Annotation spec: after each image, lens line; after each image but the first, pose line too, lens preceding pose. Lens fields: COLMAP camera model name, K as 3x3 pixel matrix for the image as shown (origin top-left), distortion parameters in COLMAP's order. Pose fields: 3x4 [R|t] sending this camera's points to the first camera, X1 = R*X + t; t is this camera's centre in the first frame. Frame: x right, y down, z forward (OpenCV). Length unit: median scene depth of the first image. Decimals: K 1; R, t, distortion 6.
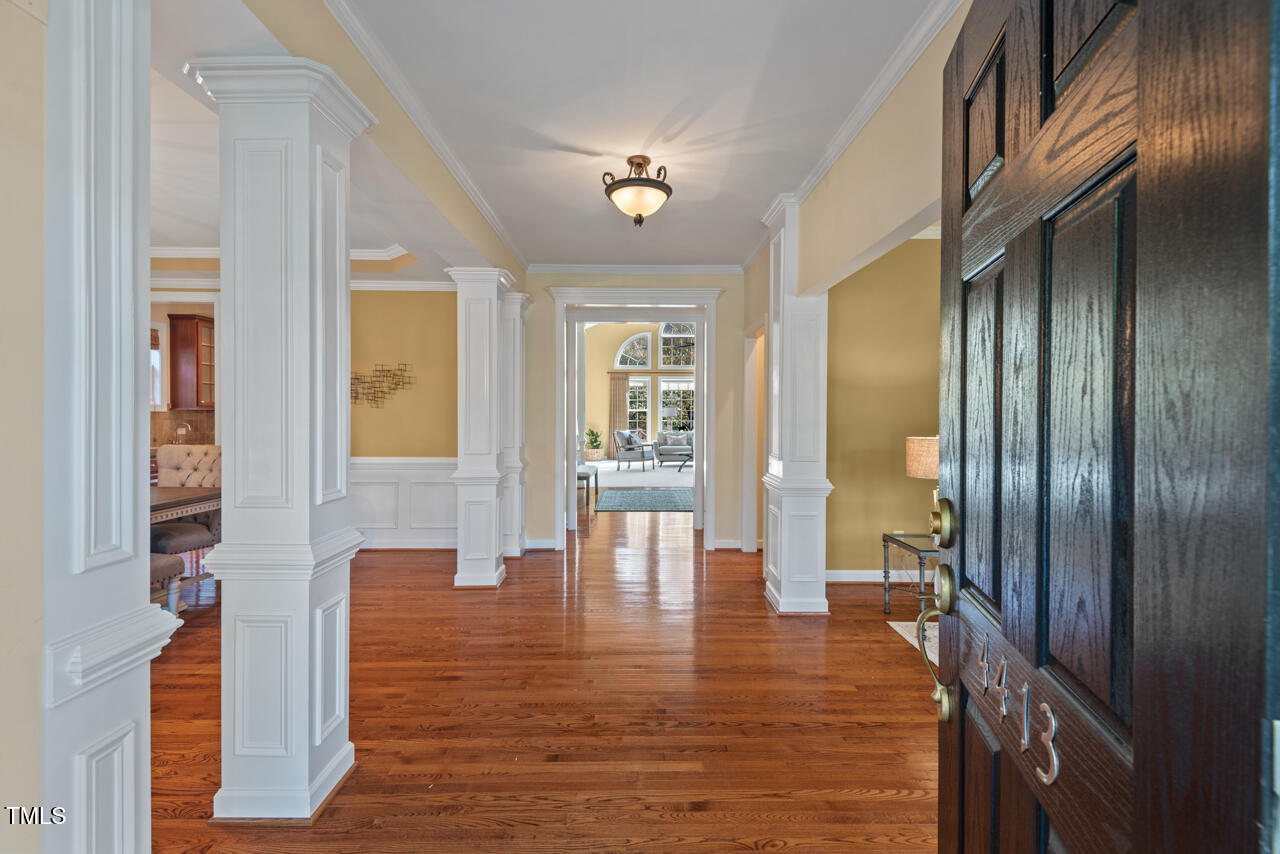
lens RADIAL K [[588.2, 0, 640.0], [0, 588.2, 427.0], [0, 0, 1]] dist [0.000300, -0.000169]
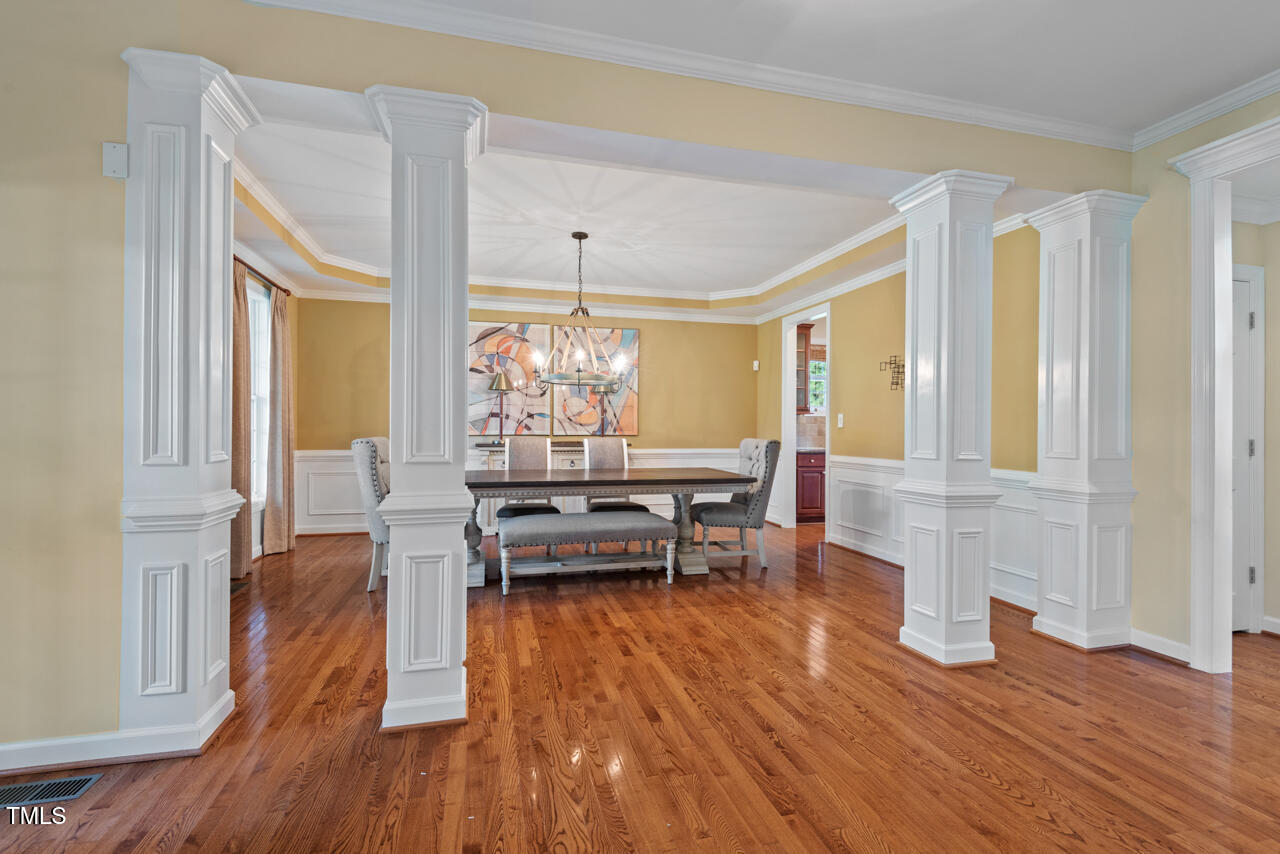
lens RADIAL K [[588.2, 0, 640.0], [0, 588.2, 427.0], [0, 0, 1]] dist [0.000300, -0.000169]
pose [[0.246448, -0.002187, -0.969153, 0.430567], [-0.039539, 0.999142, -0.012309, 0.049568], [0.968349, 0.041353, 0.246151, 0.756891]]
